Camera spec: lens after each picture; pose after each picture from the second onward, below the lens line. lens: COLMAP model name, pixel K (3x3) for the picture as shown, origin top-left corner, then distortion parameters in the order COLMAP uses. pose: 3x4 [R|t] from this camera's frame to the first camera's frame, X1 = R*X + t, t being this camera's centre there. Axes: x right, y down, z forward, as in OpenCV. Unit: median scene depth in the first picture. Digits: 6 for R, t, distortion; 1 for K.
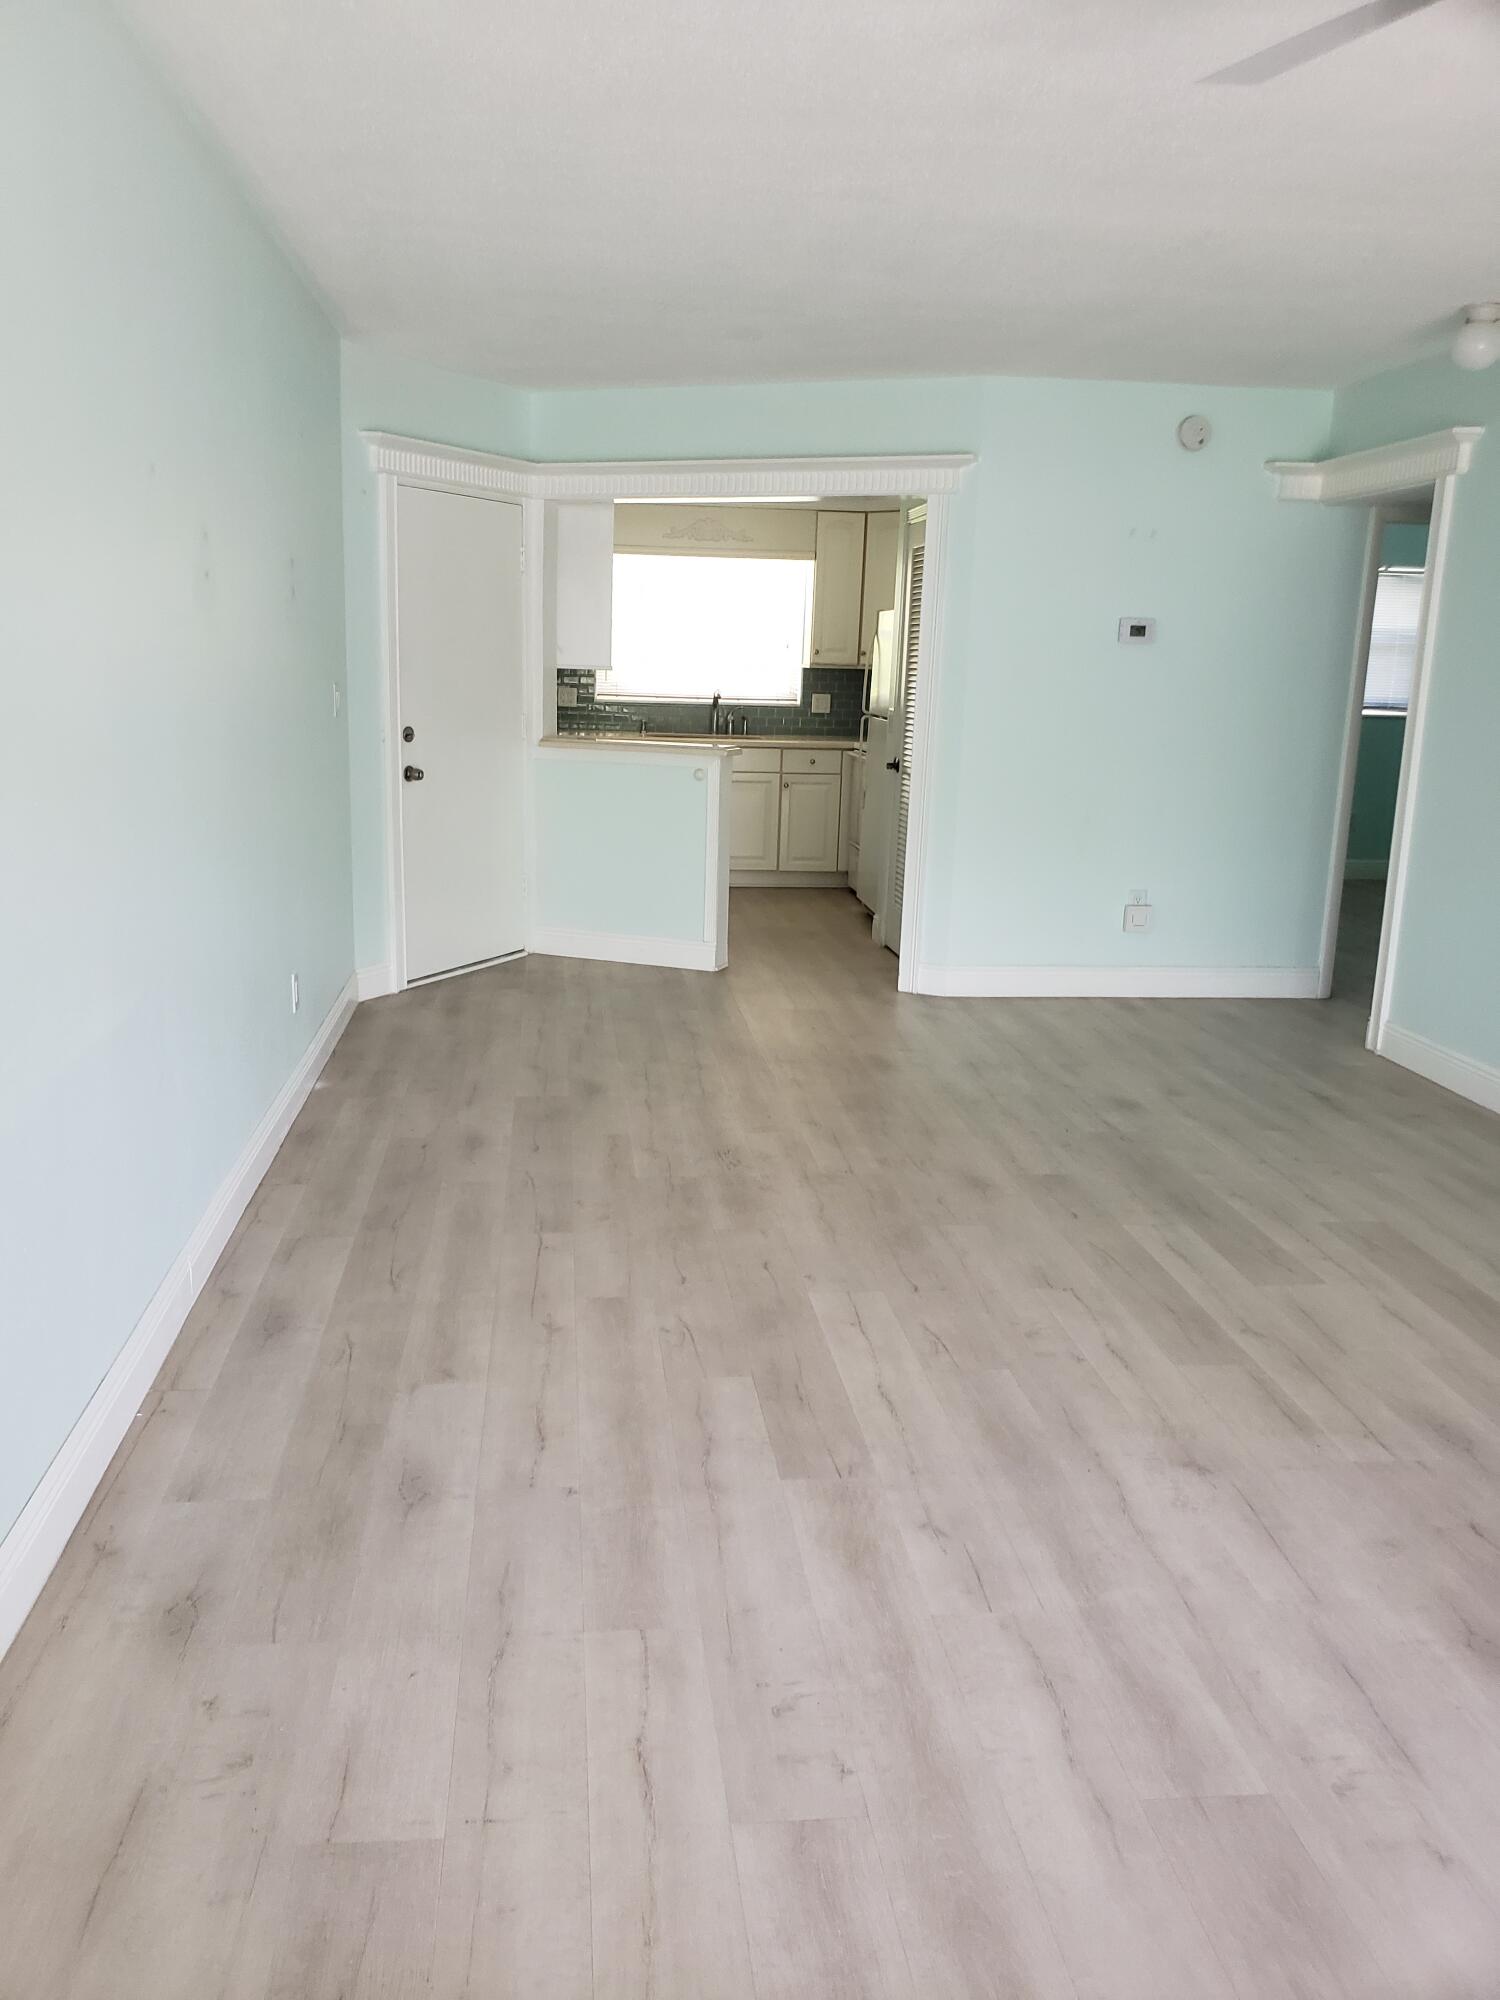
lens RADIAL K [[1592.4, 0, 750.0], [0, 1592.4, 1000.0], [0, 0, 1]] dist [0.050148, 0.002005]
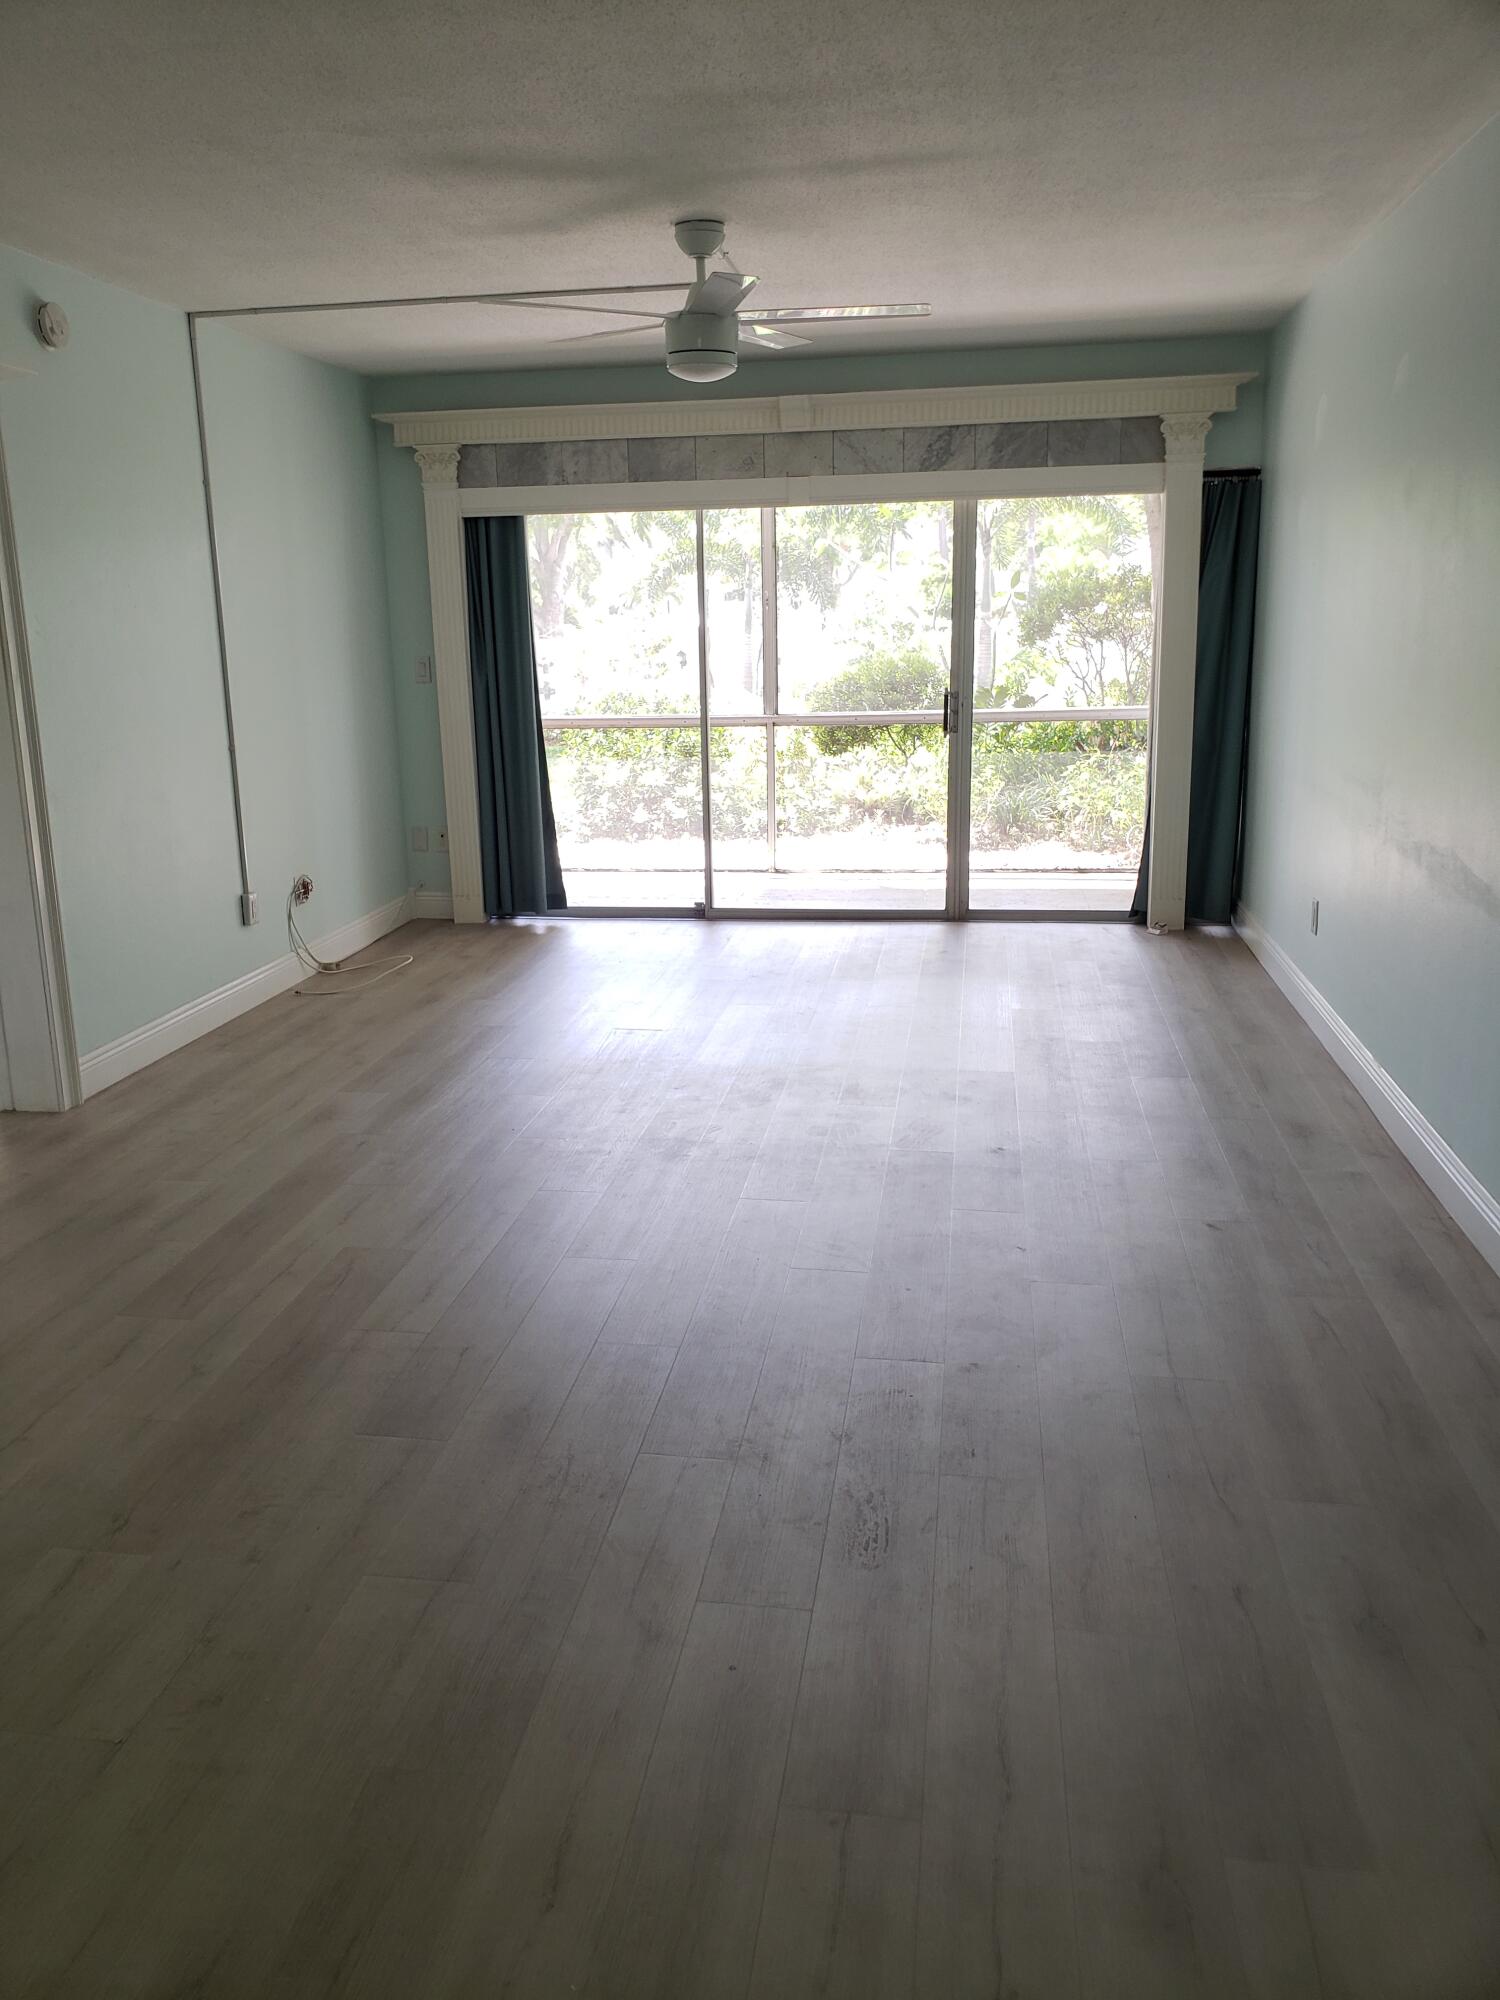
lens RADIAL K [[1541.1, 0, 750.0], [0, 1541.1, 1000.0], [0, 0, 1]] dist [-0.056752, 0.008881]
pose [[-0.964271, -0.064180, 0.257025, -0.058123], [0.060622, 0.891008, 0.449922, -0.182573], [-0.257888, 0.449428, -0.855283, 0.821965]]
